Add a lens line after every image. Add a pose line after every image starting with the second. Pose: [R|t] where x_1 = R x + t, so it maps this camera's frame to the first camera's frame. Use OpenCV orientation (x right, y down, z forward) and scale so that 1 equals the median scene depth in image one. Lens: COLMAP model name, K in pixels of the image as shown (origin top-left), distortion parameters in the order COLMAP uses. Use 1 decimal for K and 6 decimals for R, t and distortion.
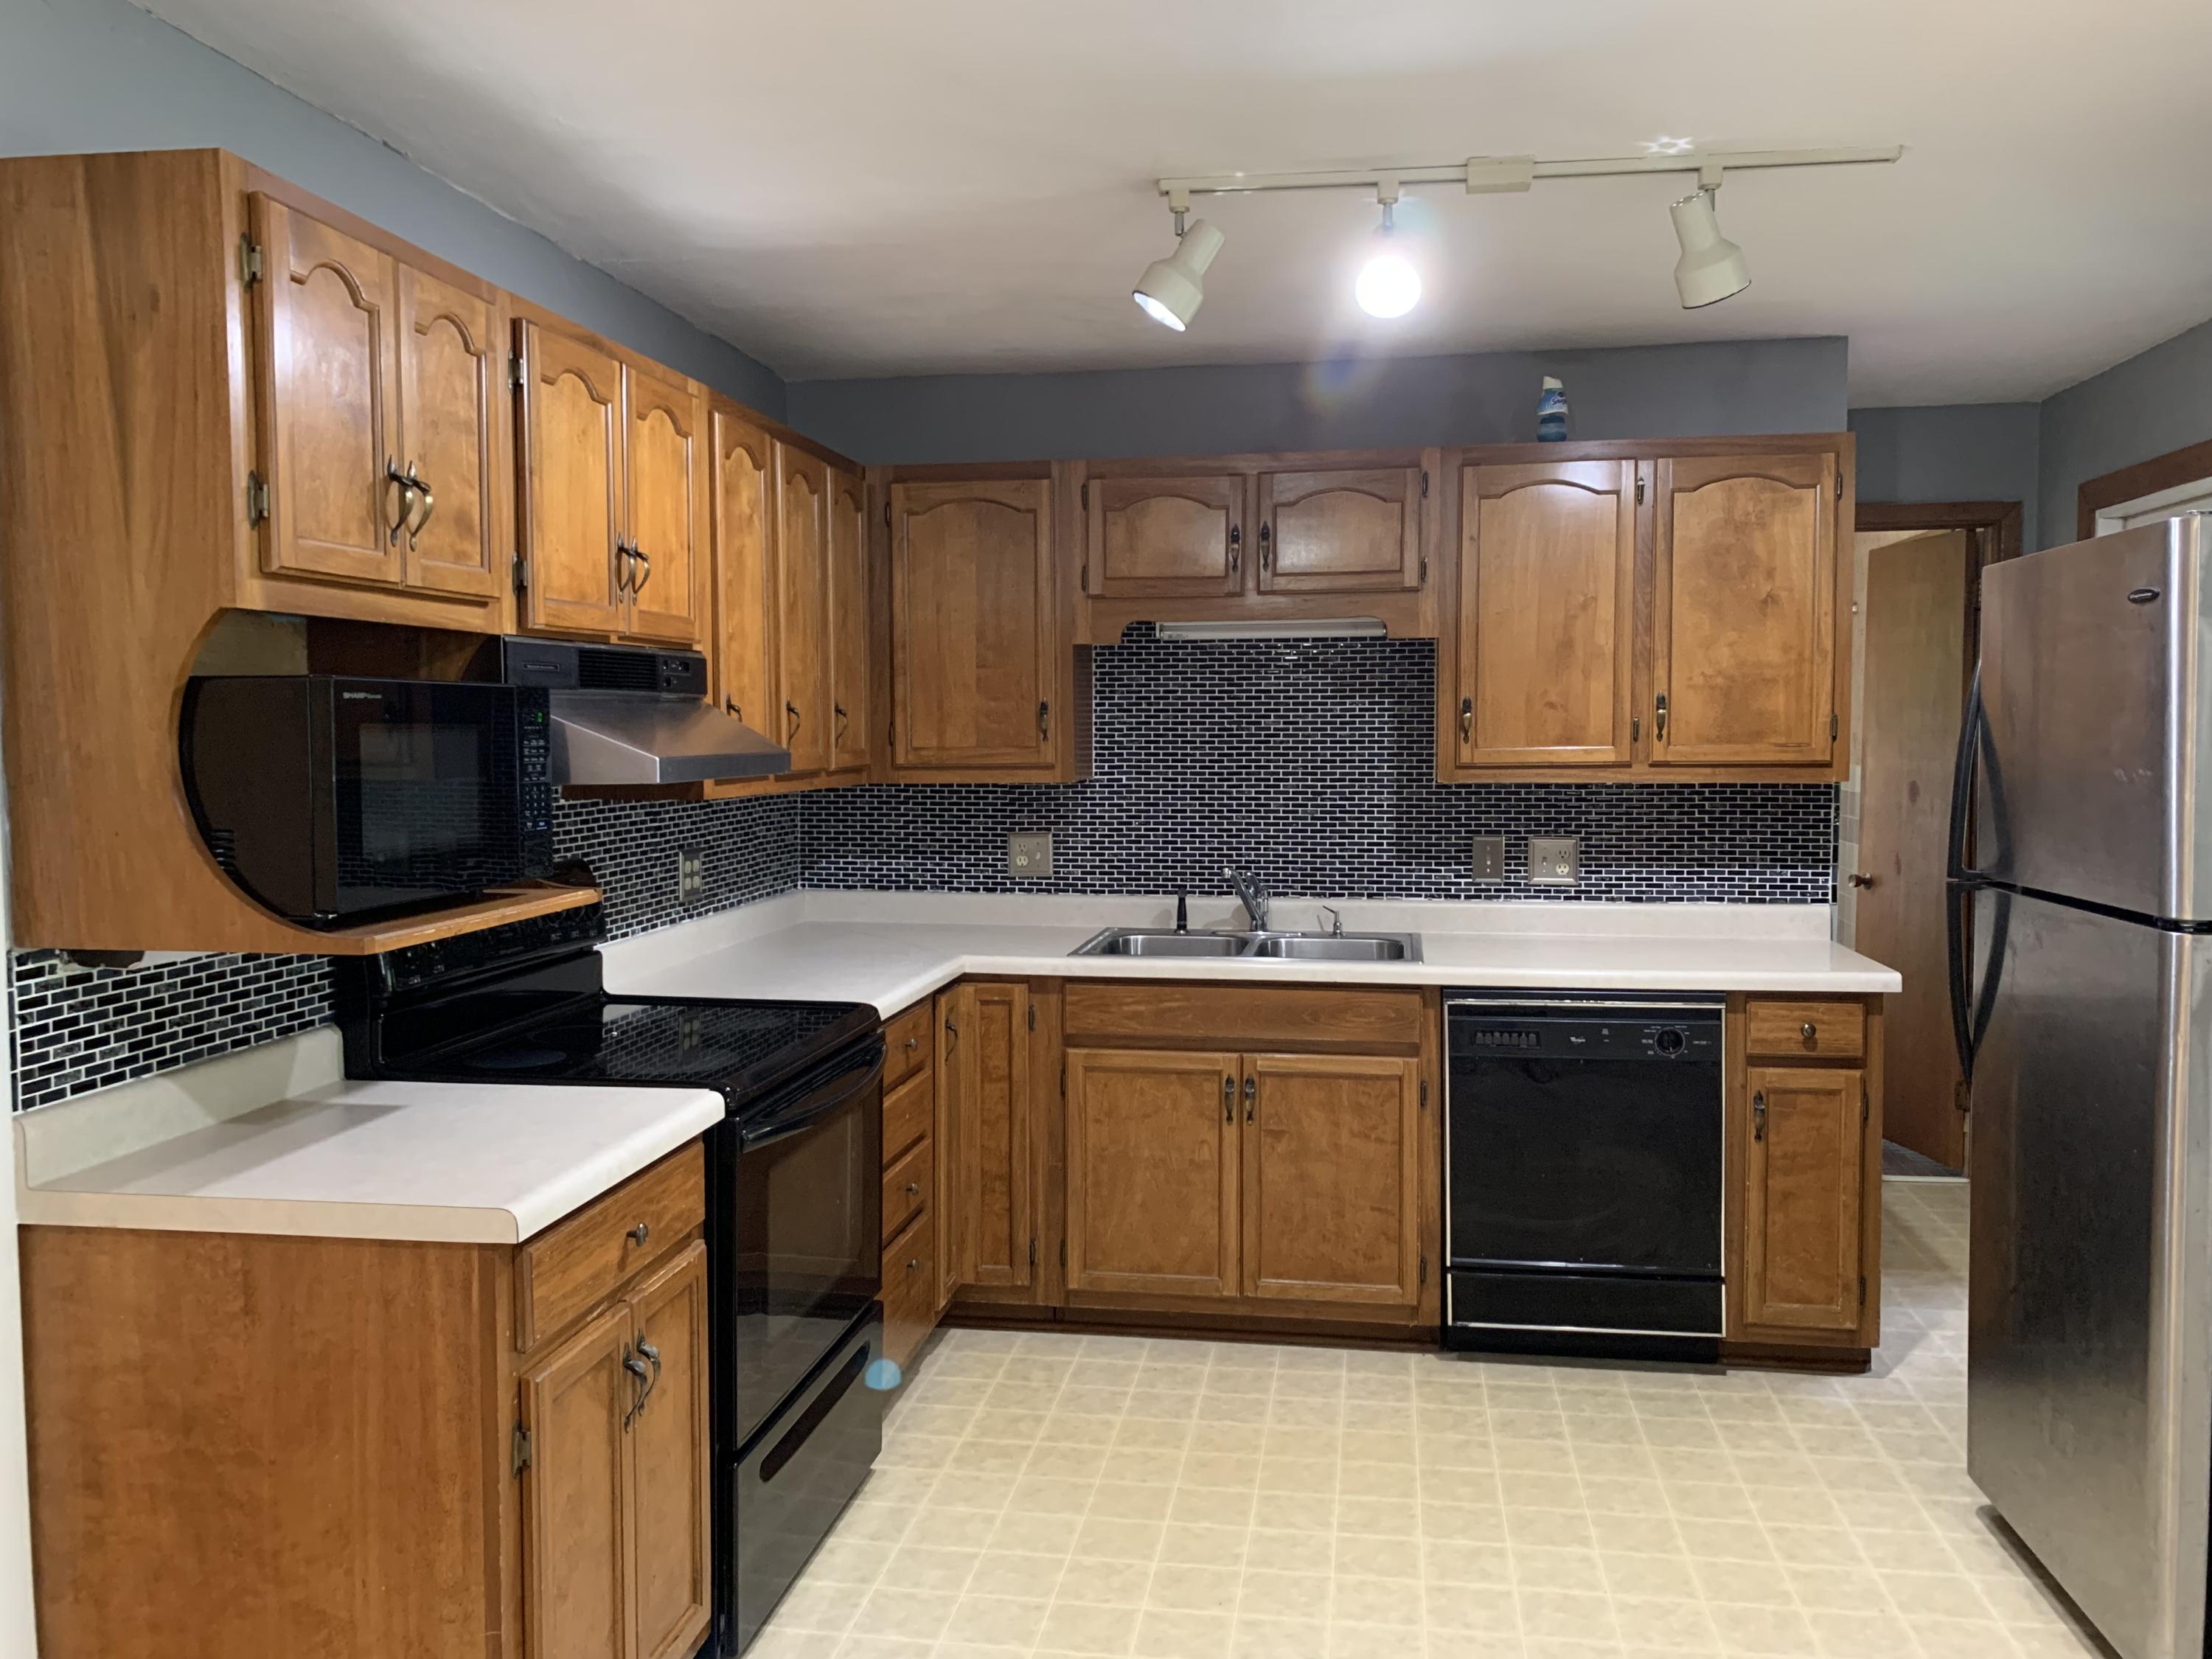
lens RADIAL K [[1698.0, 0, 1112.0], [0, 1698.0, 809.2], [0, 0, 1]] dist [0.059360, -0.072733]
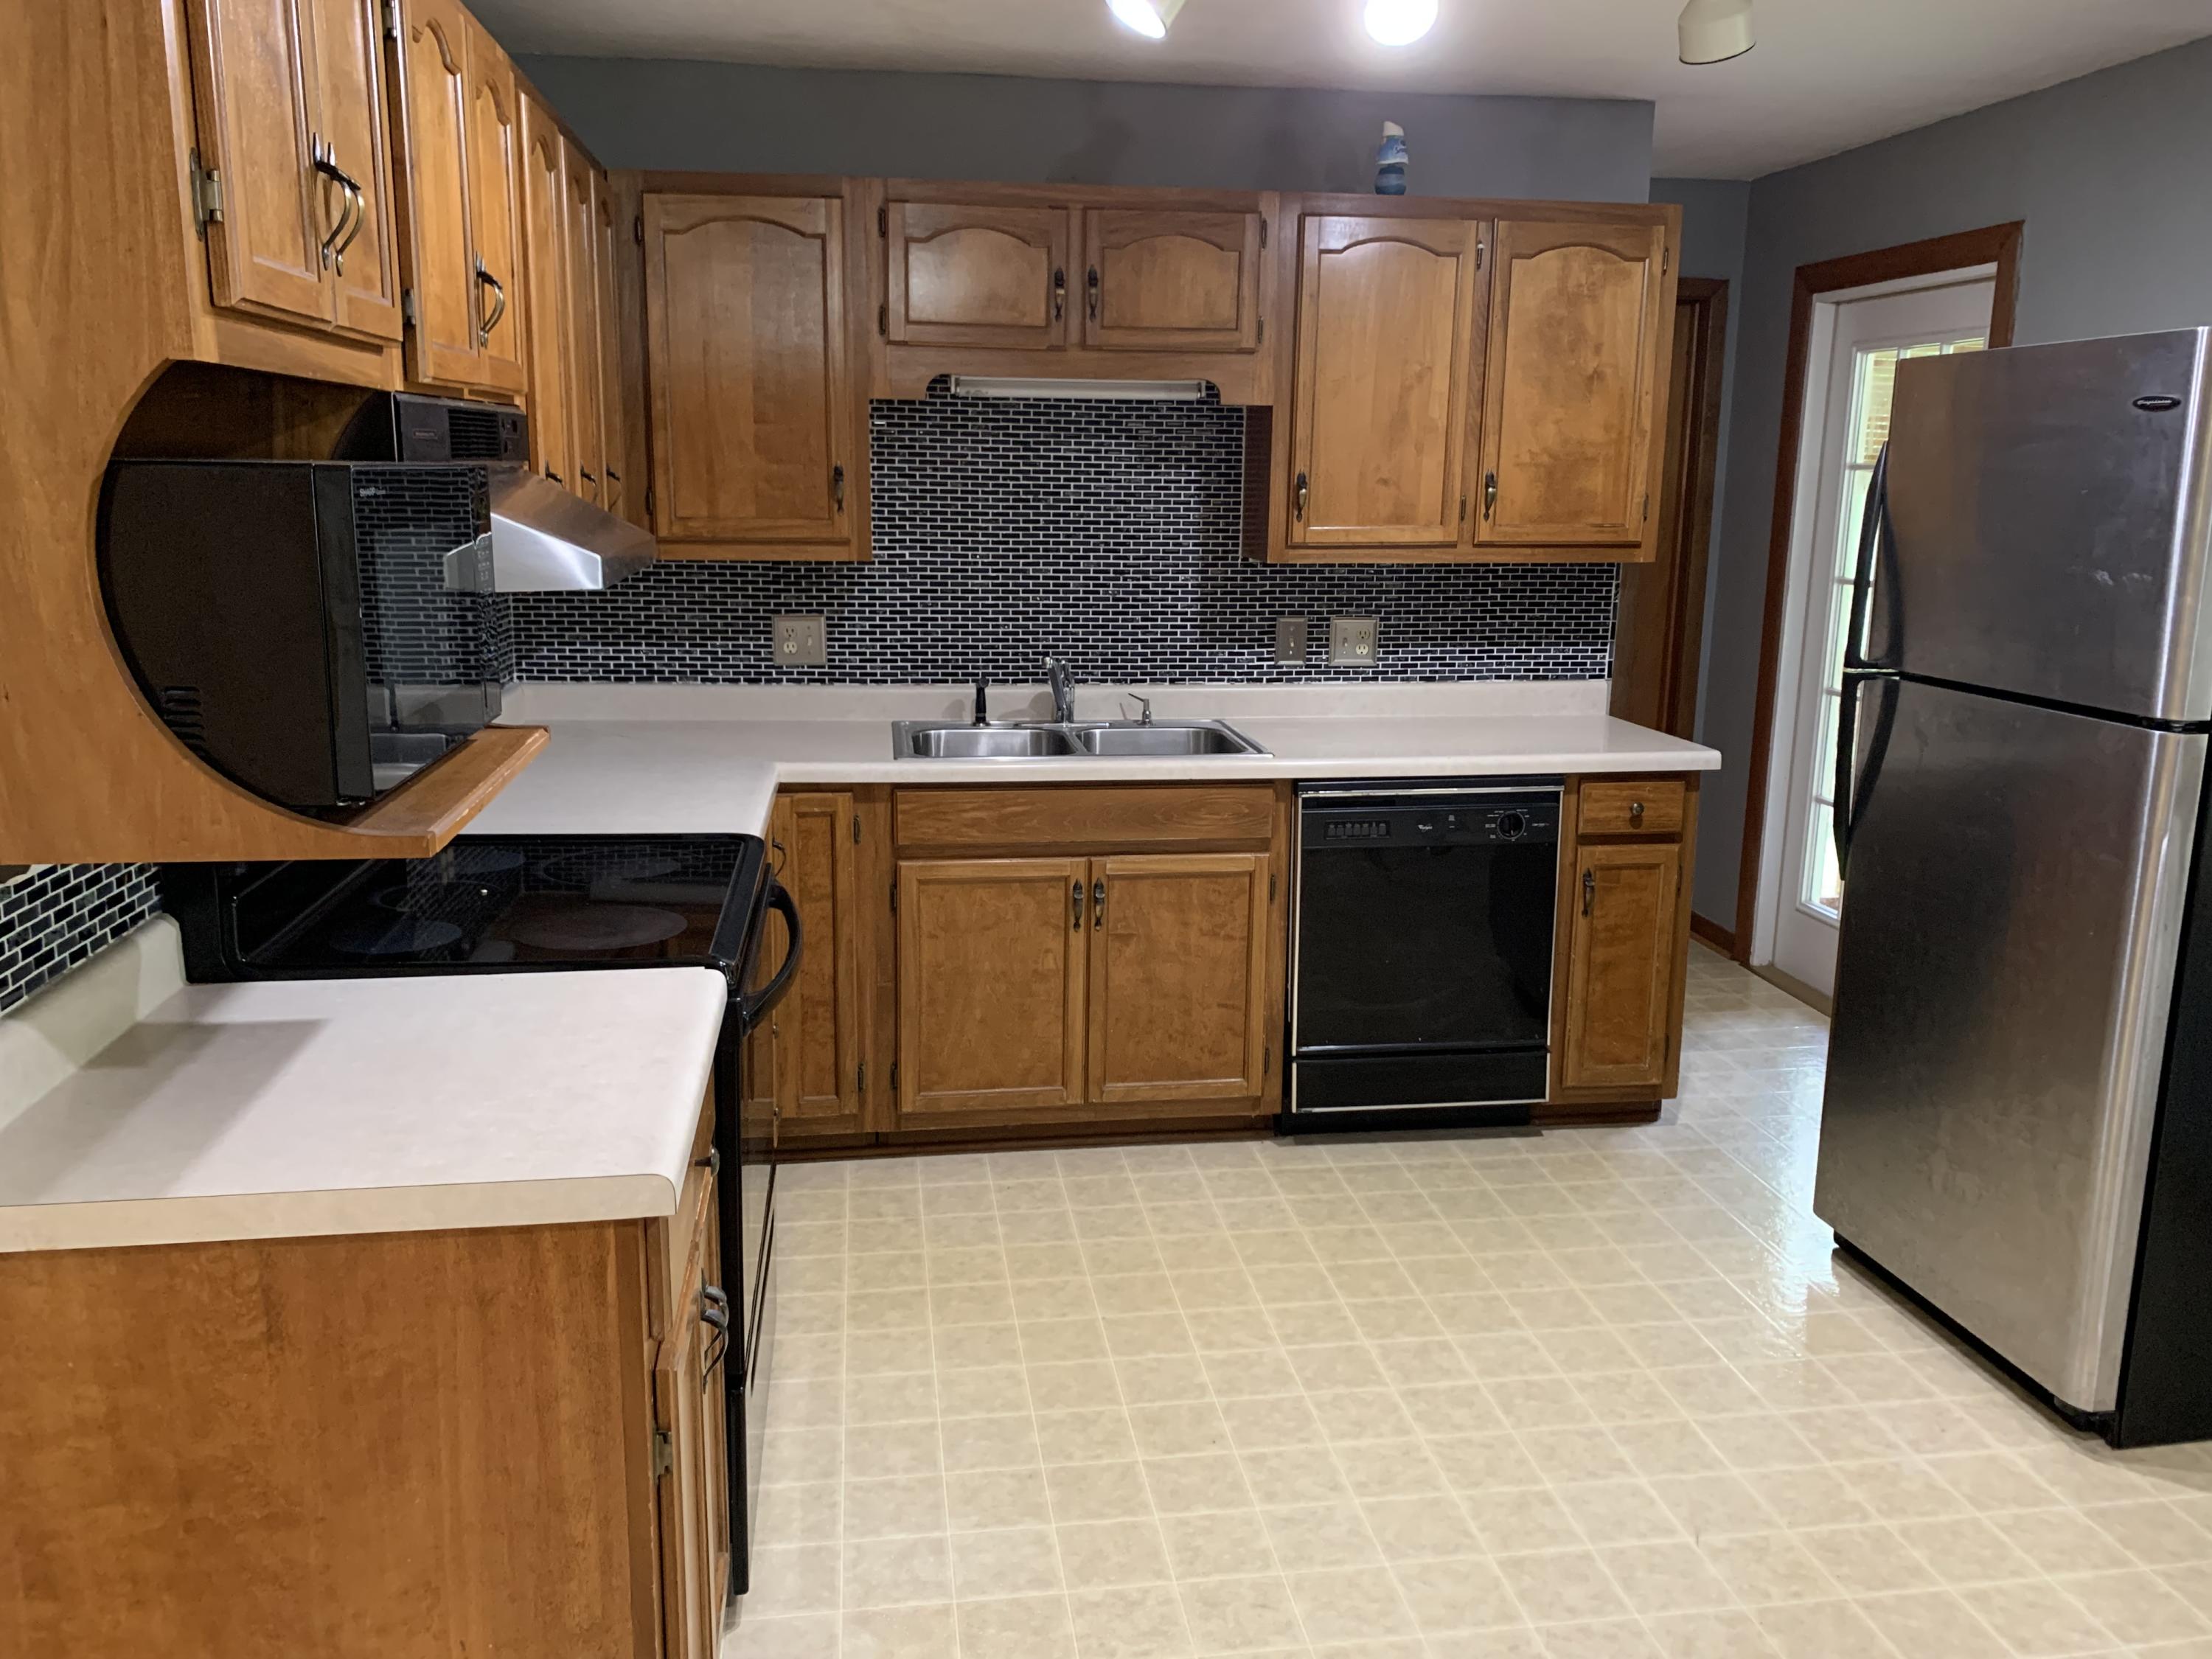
lens RADIAL K [[1698.0, 0, 1112.0], [0, 1698.0, 809.2], [0, 0, 1]] dist [0.059360, -0.072733]
pose [[0.955477, -0.042570, 0.291977, -0.185872], [-0.001365, 0.988890, 0.148644, -0.022024], [-0.295061, -0.142425, 0.944804, 0.115519]]
